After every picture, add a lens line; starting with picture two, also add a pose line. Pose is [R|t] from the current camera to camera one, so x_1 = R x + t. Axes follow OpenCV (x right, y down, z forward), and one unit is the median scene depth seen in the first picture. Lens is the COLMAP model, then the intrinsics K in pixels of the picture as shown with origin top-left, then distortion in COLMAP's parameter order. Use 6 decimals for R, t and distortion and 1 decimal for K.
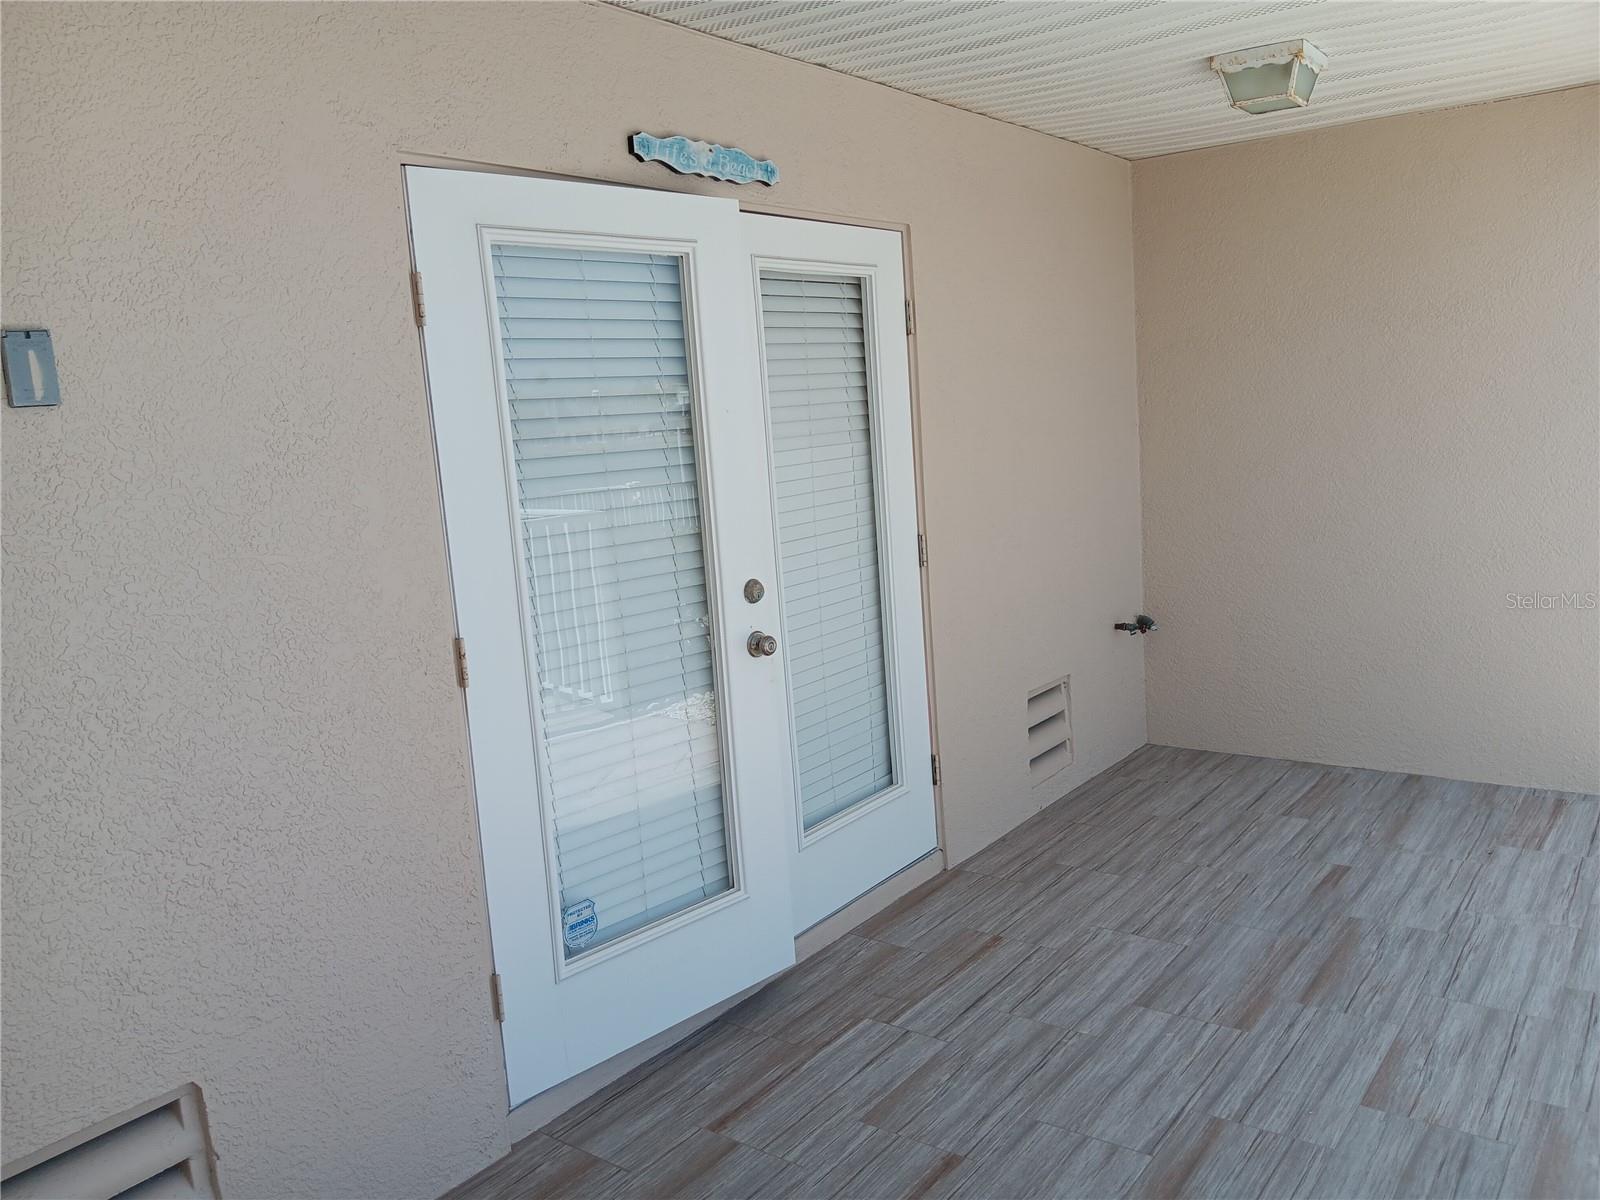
lens RADIAL K [[1288.9, 0, 802.4], [0, 1288.9, 600.9], [0, 0, 1]] dist [0.049132, -0.129046]
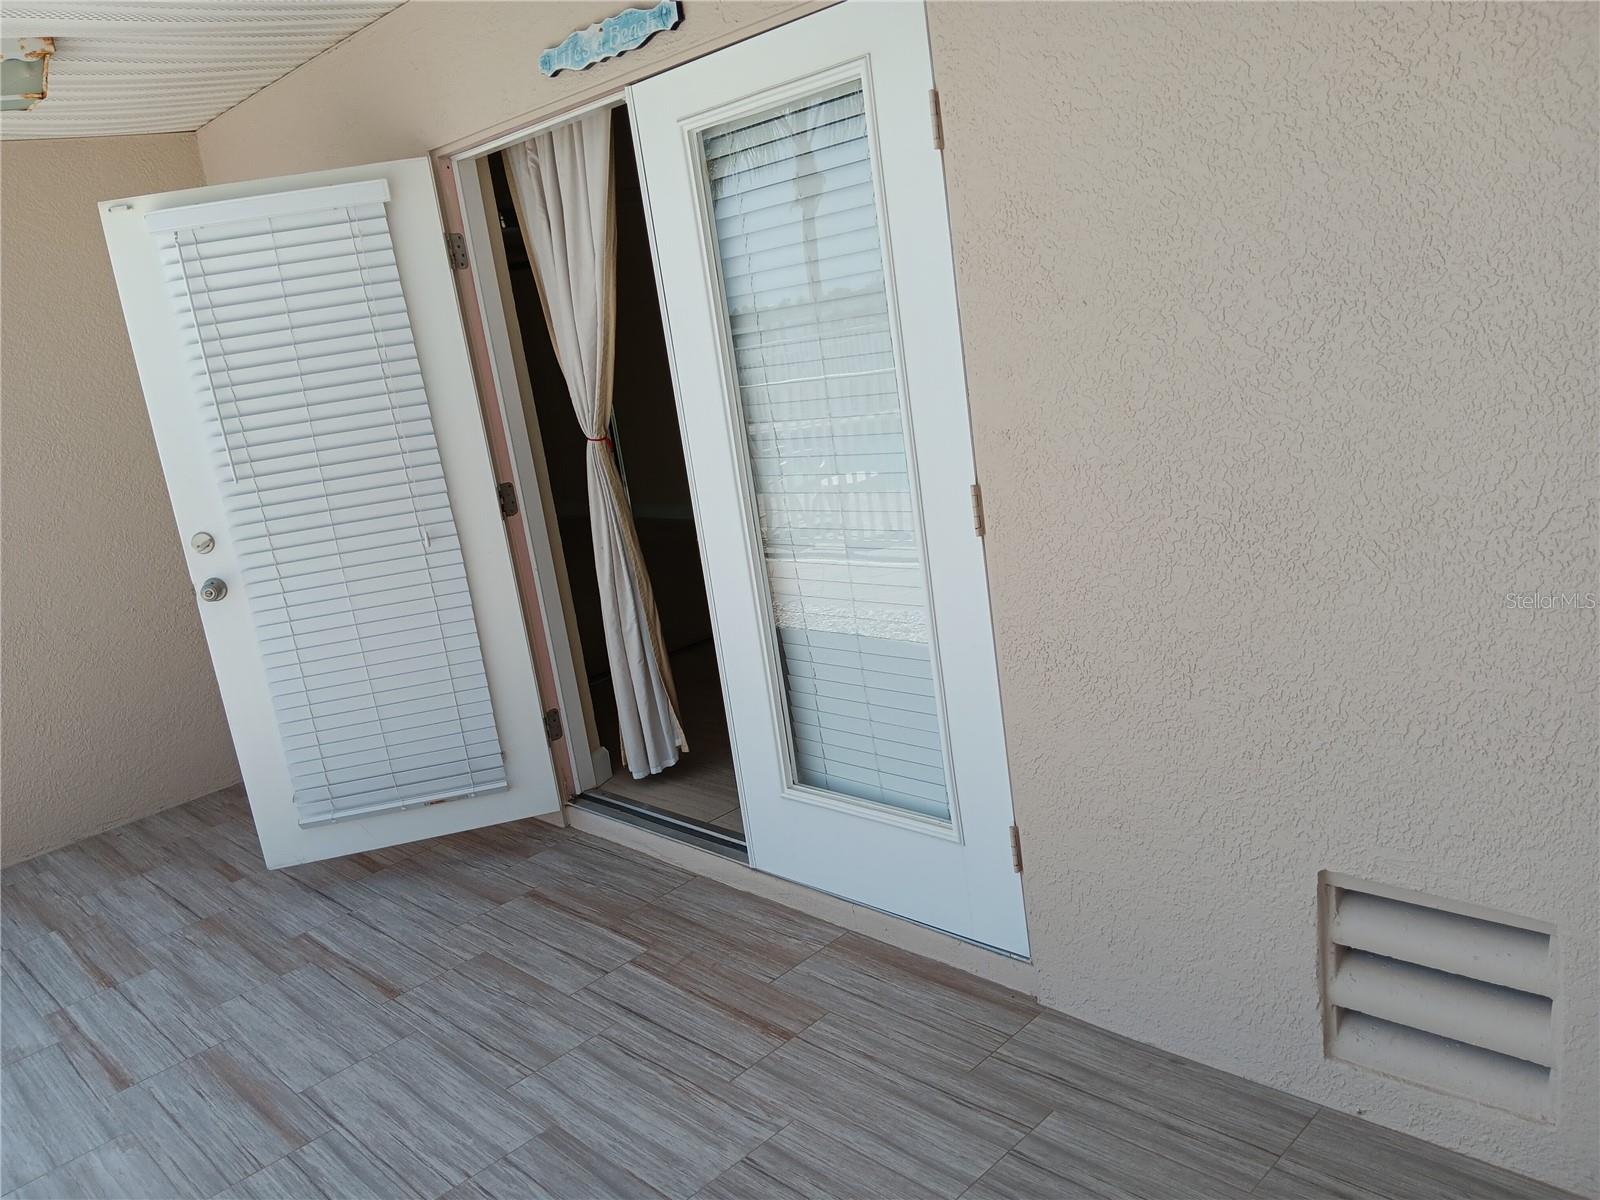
lens RADIAL K [[1288.9, 0, 800.5], [0, 1288.9, 598.9], [0, 0, 1]] dist [0.049132, -0.129046]
pose [[-0.167605, 0.309742, -0.935932, 0.873603], [0.007122, 0.949717, 0.313029, -0.240831], [0.985828, 0.045799, -0.161384, 1.265340]]
